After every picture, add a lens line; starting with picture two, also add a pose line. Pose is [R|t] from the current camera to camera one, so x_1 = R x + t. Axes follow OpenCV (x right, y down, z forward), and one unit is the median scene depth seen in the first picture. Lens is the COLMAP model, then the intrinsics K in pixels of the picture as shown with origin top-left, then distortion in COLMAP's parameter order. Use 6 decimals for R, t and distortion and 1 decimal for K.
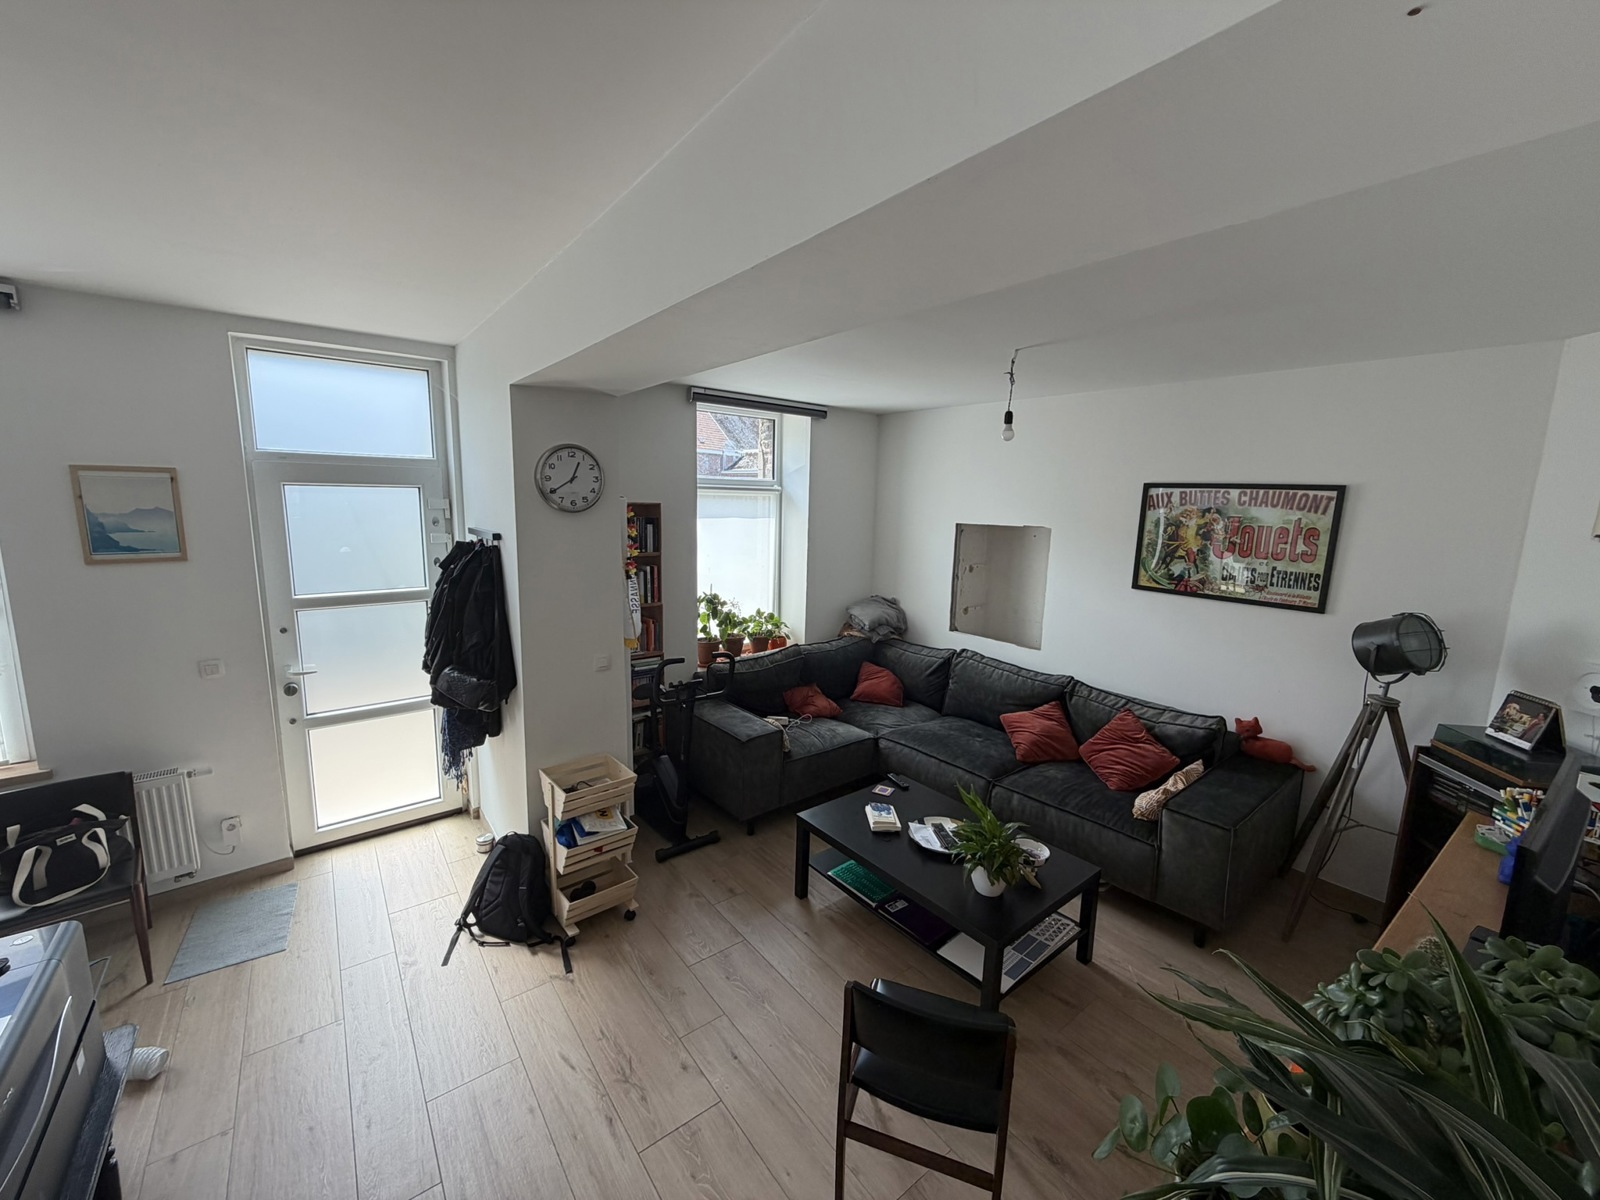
lens RADIAL K [[639.8, 0, 800.7], [0, 639.8, 601.3], [0, 0, 1]] dist [-0.000562, 0.000286]
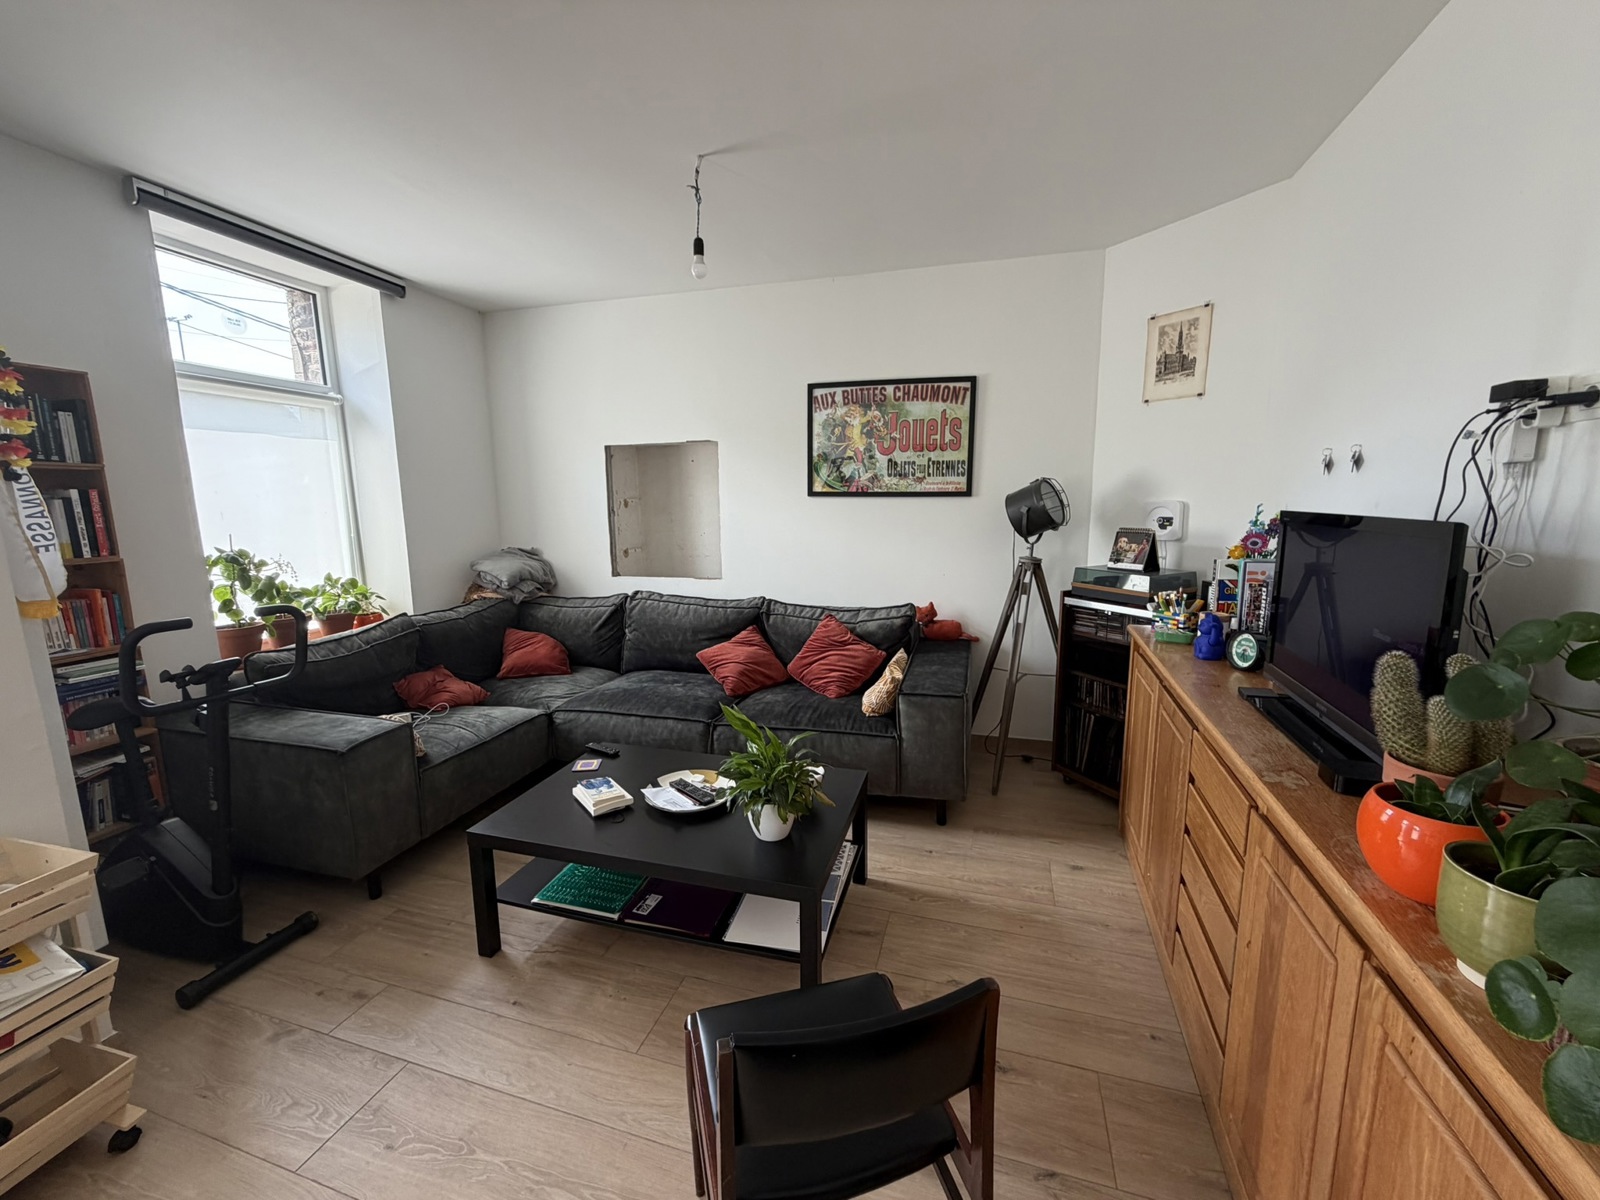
lens RADIAL K [[639.8, 0, 800.9], [0, 639.8, 595.7], [0, 0, 1]] dist [-0.000562, 0.000286]
pose [[0.818911, -0.122911, 0.560605, -0.055644], [0.125647, 0.991498, 0.033842, 0.106764], [-0.559998, 0.042725, 0.827391, 0.242949]]
